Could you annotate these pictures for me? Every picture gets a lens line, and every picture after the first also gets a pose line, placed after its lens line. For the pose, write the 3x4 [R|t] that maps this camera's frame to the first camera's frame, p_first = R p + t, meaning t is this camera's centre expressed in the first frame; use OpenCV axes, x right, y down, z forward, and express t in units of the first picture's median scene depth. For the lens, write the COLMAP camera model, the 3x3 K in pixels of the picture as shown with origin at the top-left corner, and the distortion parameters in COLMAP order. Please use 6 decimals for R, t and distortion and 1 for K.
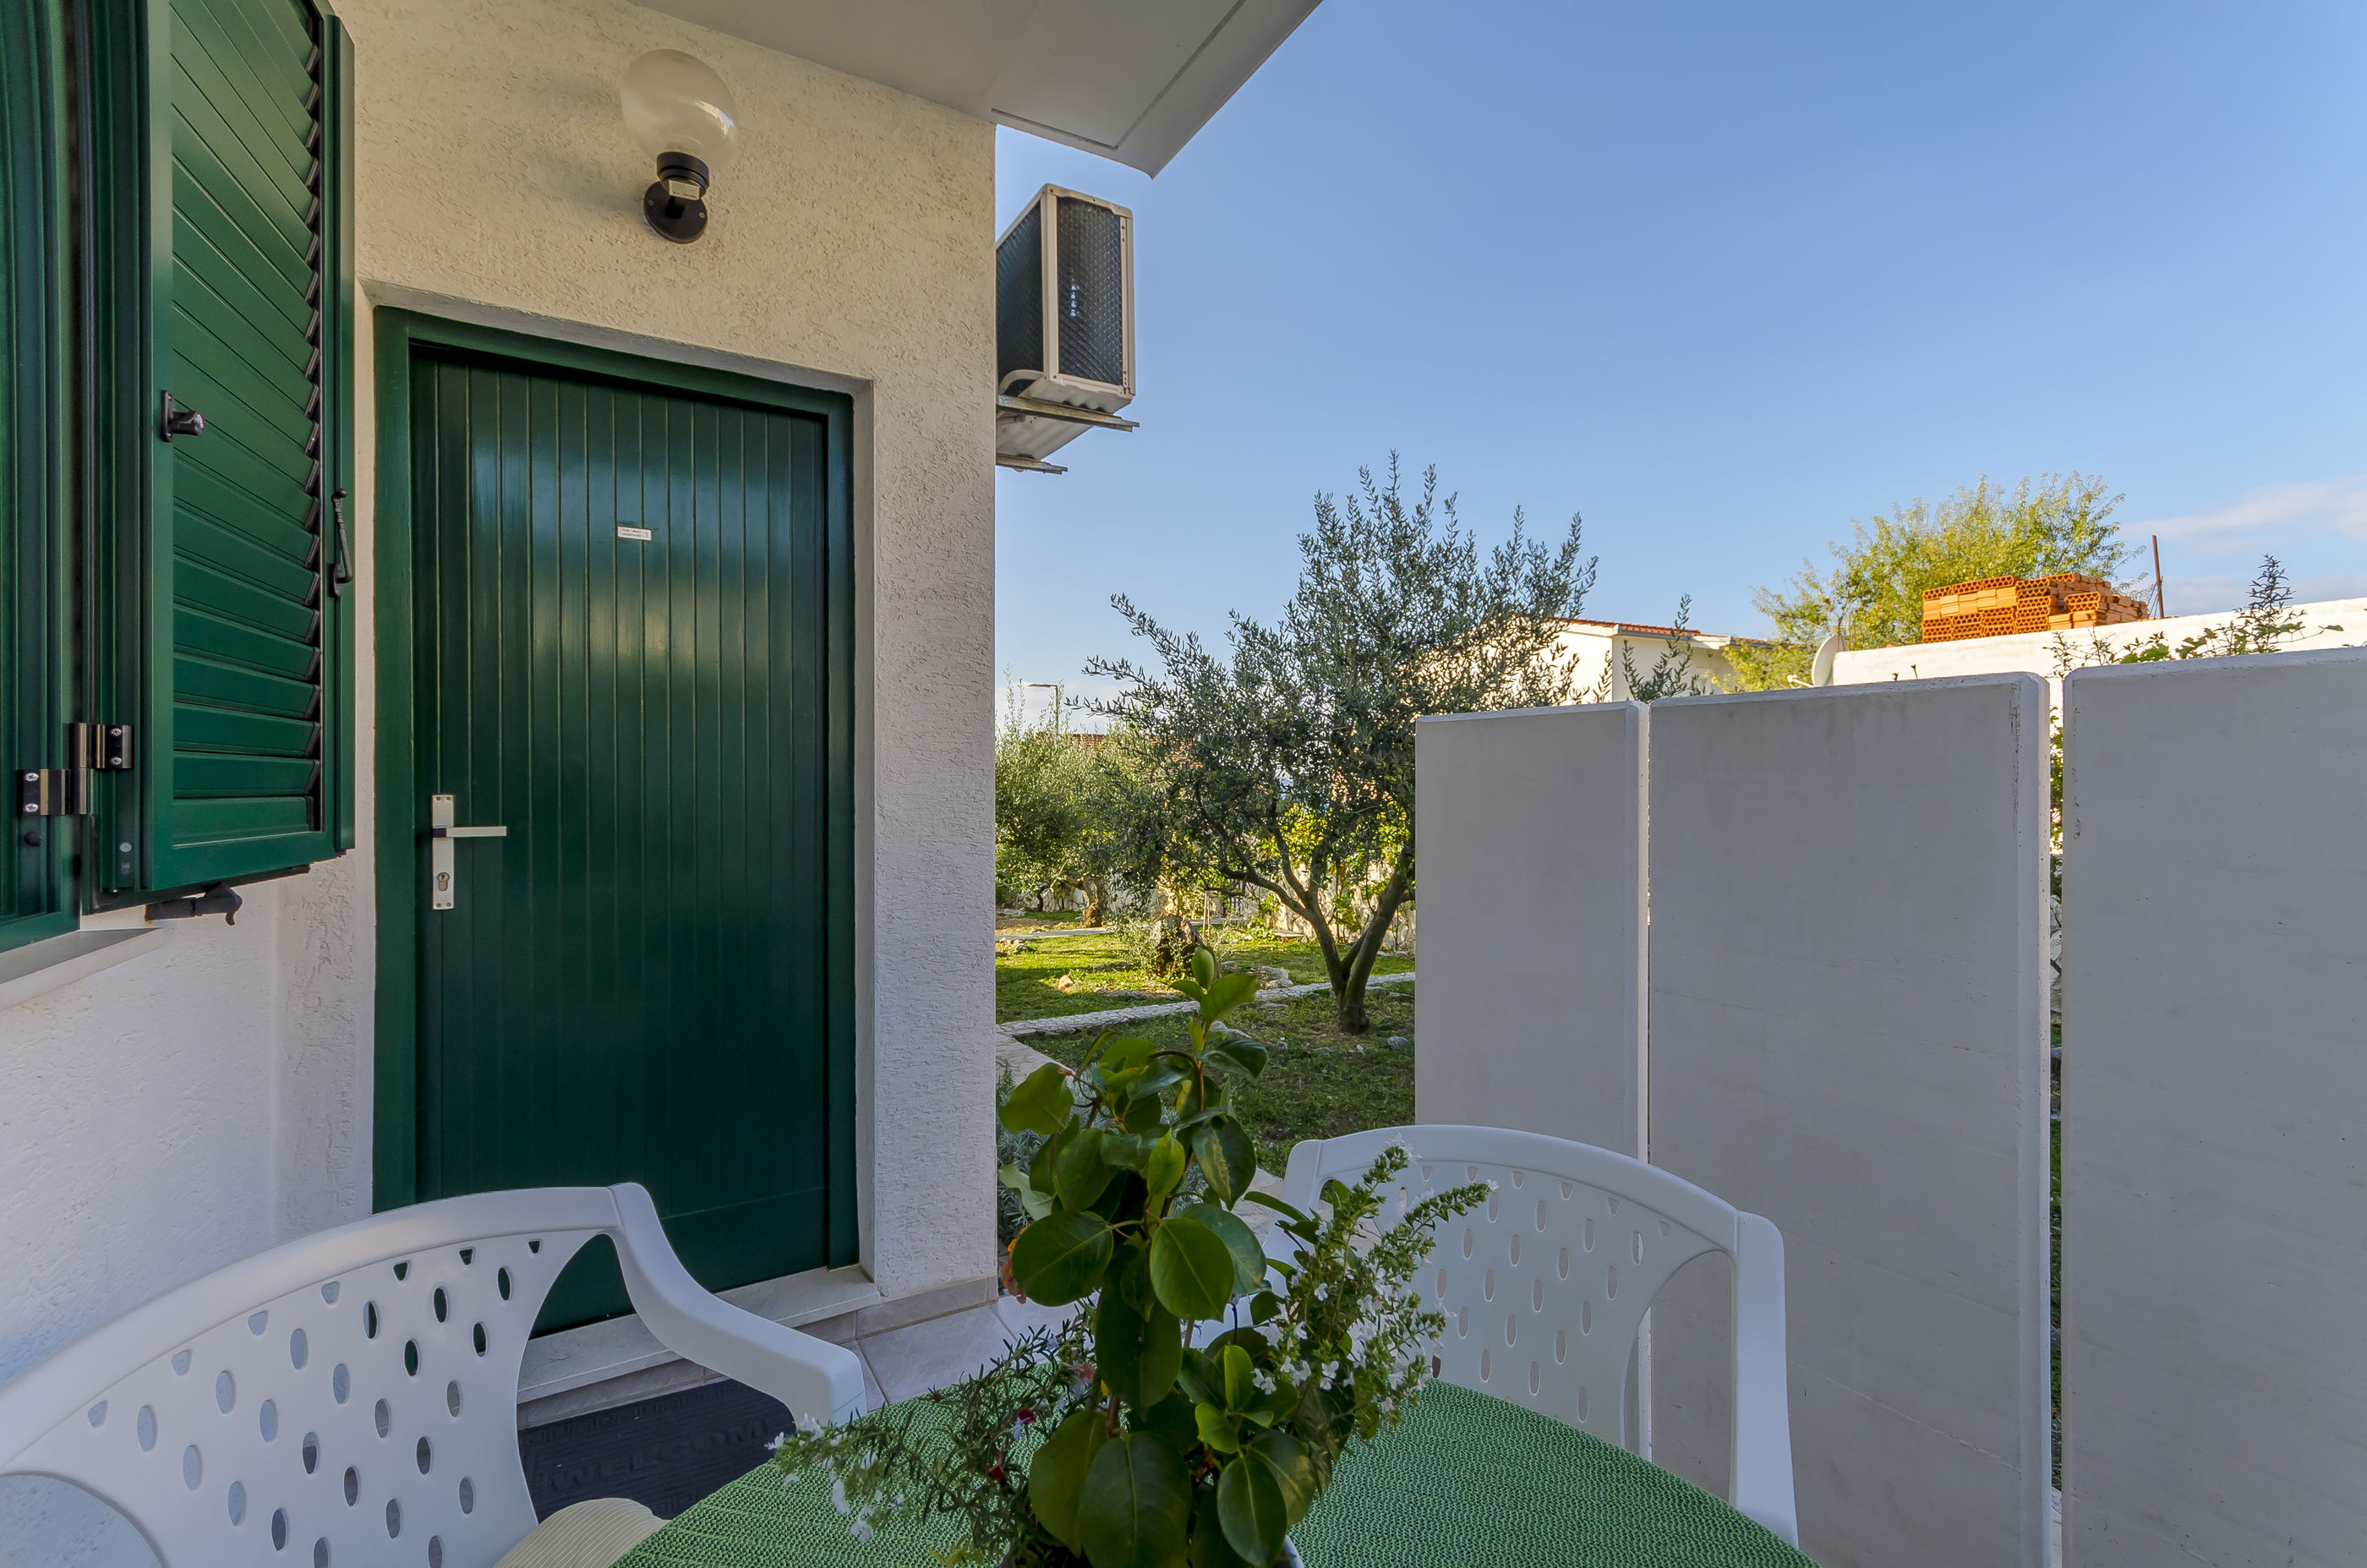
lens RADIAL K [[1039.8, 0, 1187.2], [0, 1039.8, 782.9], [0, 0, 1]] dist [0.003240, 0.000926]
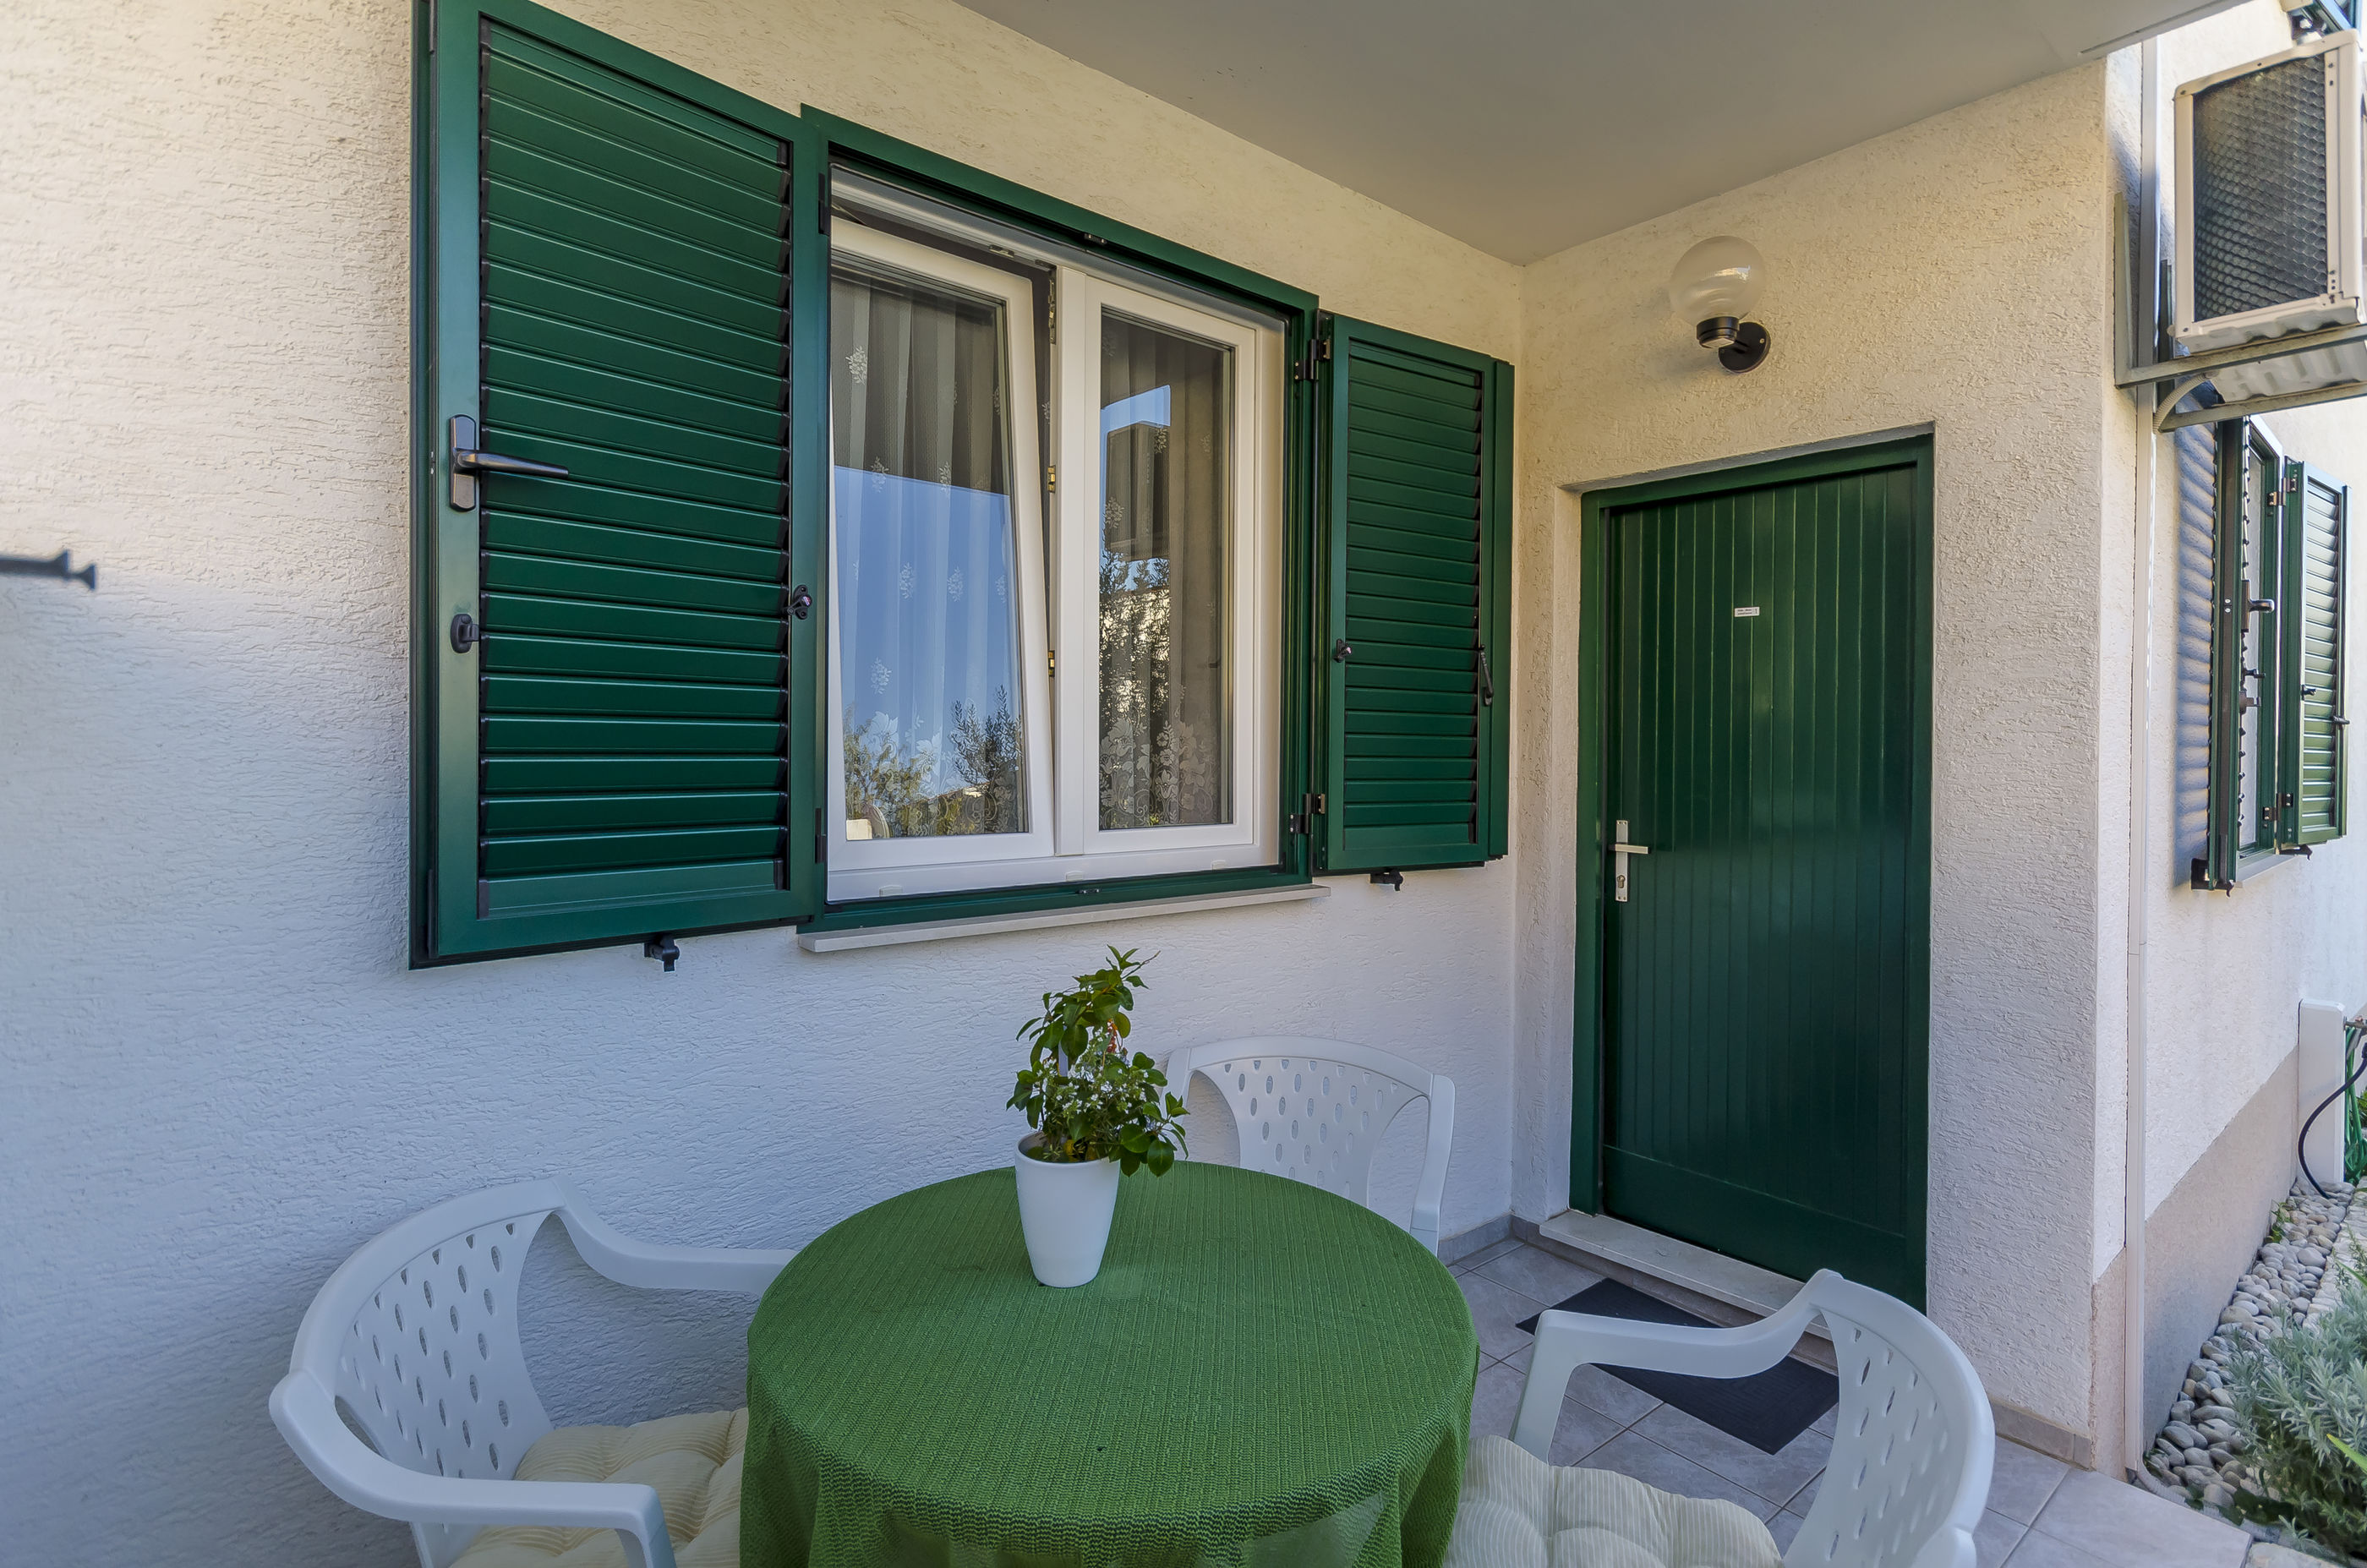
lens RADIAL K [[1142.7, 0, 1190.1], [0, 1142.7, 766.1], [0, 0, 1]] dist [-0.003321, -0.000226]
pose [[0.184386, 0.023620, -0.982570, 0.686364], [-0.019150, 0.999608, 0.020436, -0.082396], [0.982667, 0.015048, 0.184766, 0.142342]]
